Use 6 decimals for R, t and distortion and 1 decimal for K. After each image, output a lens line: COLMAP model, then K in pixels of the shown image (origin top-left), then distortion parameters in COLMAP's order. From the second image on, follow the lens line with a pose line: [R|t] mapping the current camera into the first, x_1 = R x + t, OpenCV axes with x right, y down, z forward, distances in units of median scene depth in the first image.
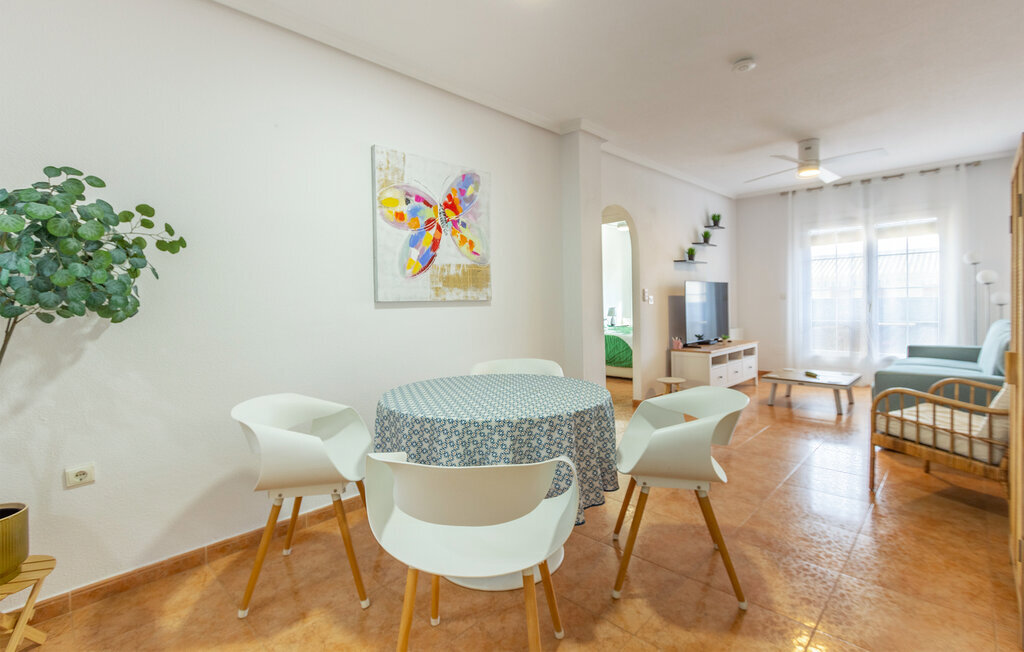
lens RADIAL K [[467.2, 0, 515.7], [0, 467.2, 313.5], [0, 0, 1]] dist [0.001890, 0.000135]
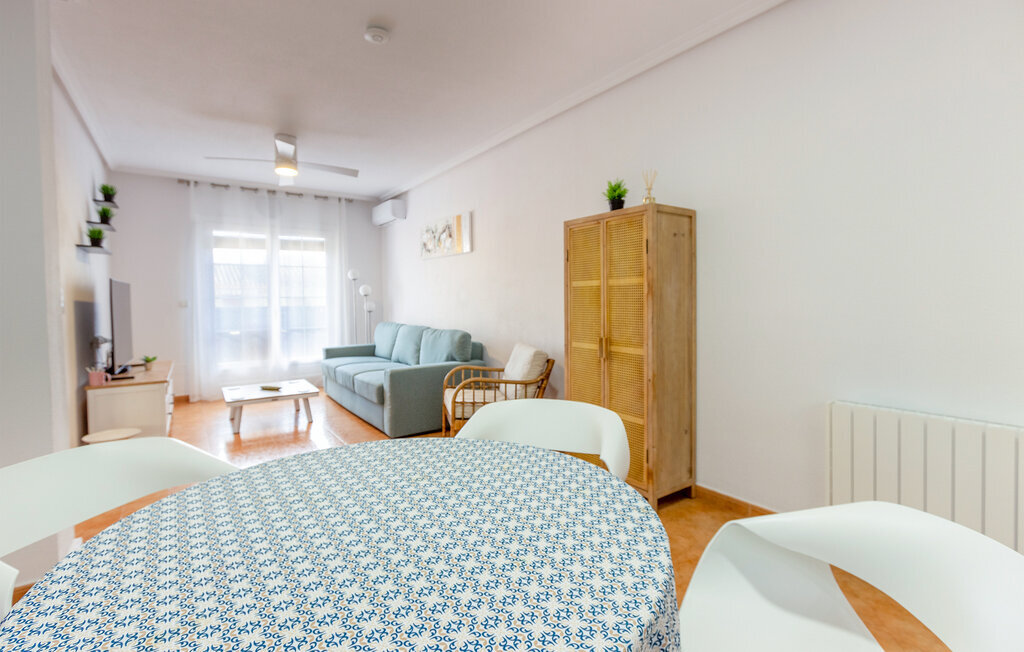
lens RADIAL K [[467.2, 0, 515.7], [0, 467.2, 313.5], [0, 0, 1]] dist [0.001890, 0.000135]
pose [[0.182262, -0.010186, 0.983197, -0.186394], [0.033627, 0.999426, 0.004120, -0.005144], [-0.982675, 0.032311, 0.182500, 0.351482]]
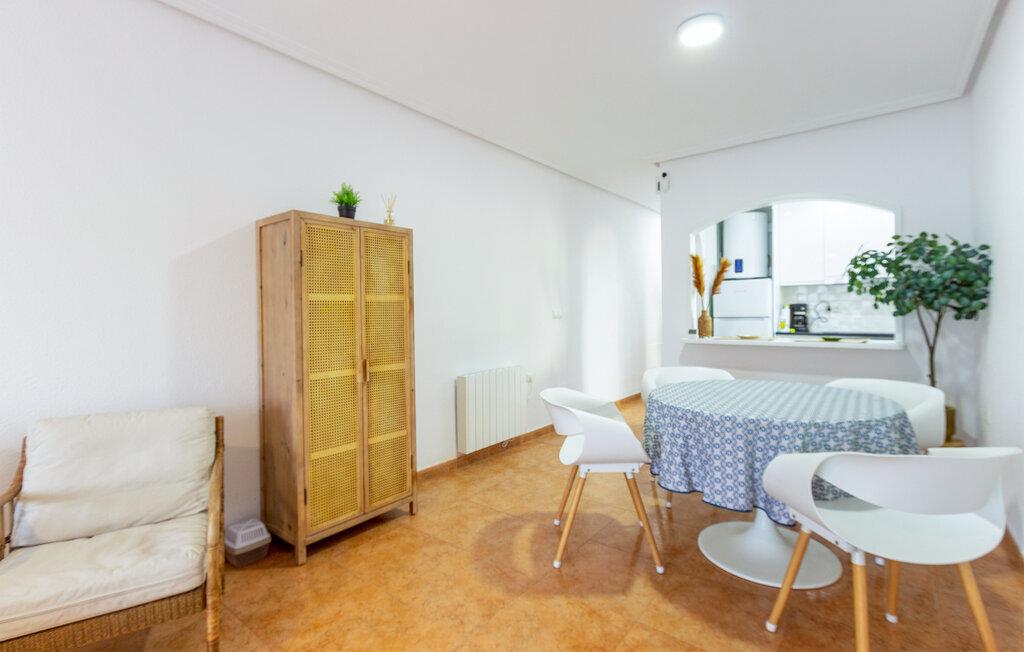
lens RADIAL K [[467.2, 0, 515.7], [0, 467.2, 313.5], [0, 0, 1]] dist [0.001890, 0.000135]
pose [[-0.995260, 0.037179, -0.089859, 0.256696], [0.034521, 0.998925, 0.030954, -0.028775], [0.090913, 0.027705, -0.995473, 0.853328]]
